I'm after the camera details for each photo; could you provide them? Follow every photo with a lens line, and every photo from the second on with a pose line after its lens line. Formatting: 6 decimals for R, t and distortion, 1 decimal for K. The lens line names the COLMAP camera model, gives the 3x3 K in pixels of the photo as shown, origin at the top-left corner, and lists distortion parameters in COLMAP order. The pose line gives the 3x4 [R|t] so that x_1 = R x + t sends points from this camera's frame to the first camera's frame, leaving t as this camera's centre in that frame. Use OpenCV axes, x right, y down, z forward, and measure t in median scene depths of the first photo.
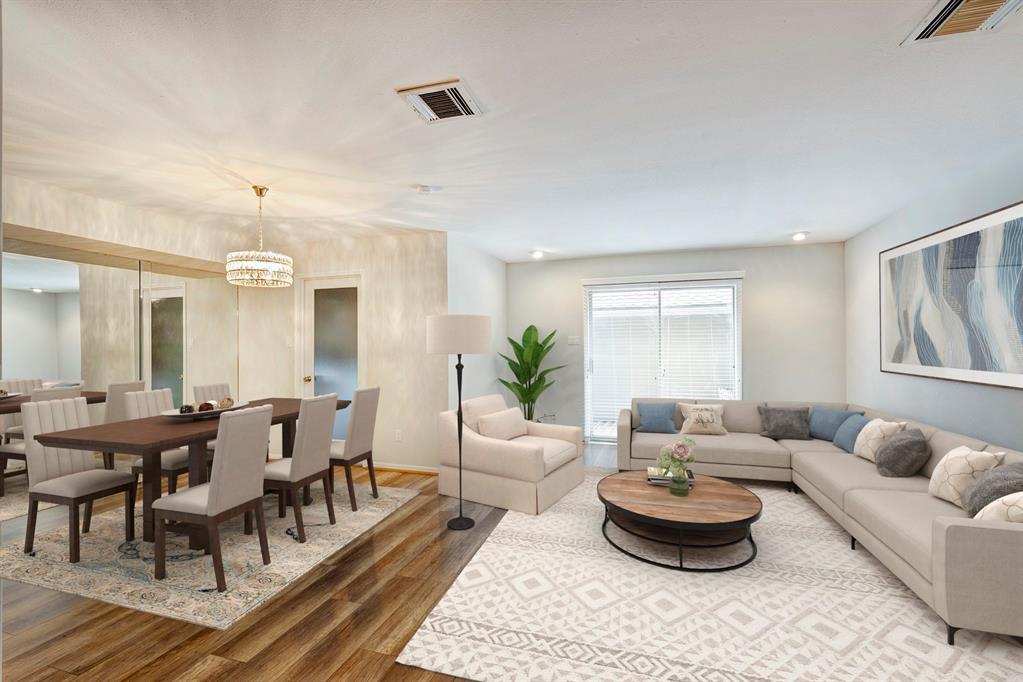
lens RADIAL K [[464.8, 0, 511.5], [0, 464.8, 341.0], [0, 0, 1]] dist [-0.024101, -0.000067]
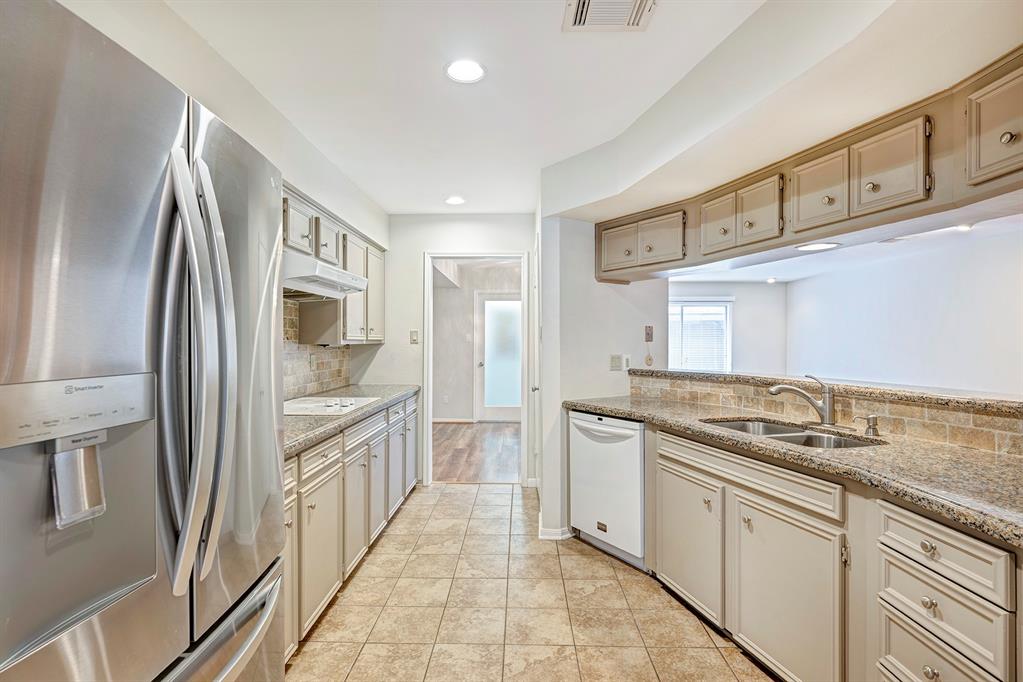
lens RADIAL K [[506.2, 0, 511.5], [0, 506.2, 341.0], [0, 0, 1]] dist [-0.000054, -0.000026]
pose [[0.960899, 0.006800, 0.276817, -0.860472], [-0.008820, 0.999943, 0.006052, 0.000205], [-0.276760, -0.008257, 0.960904, -0.575854]]
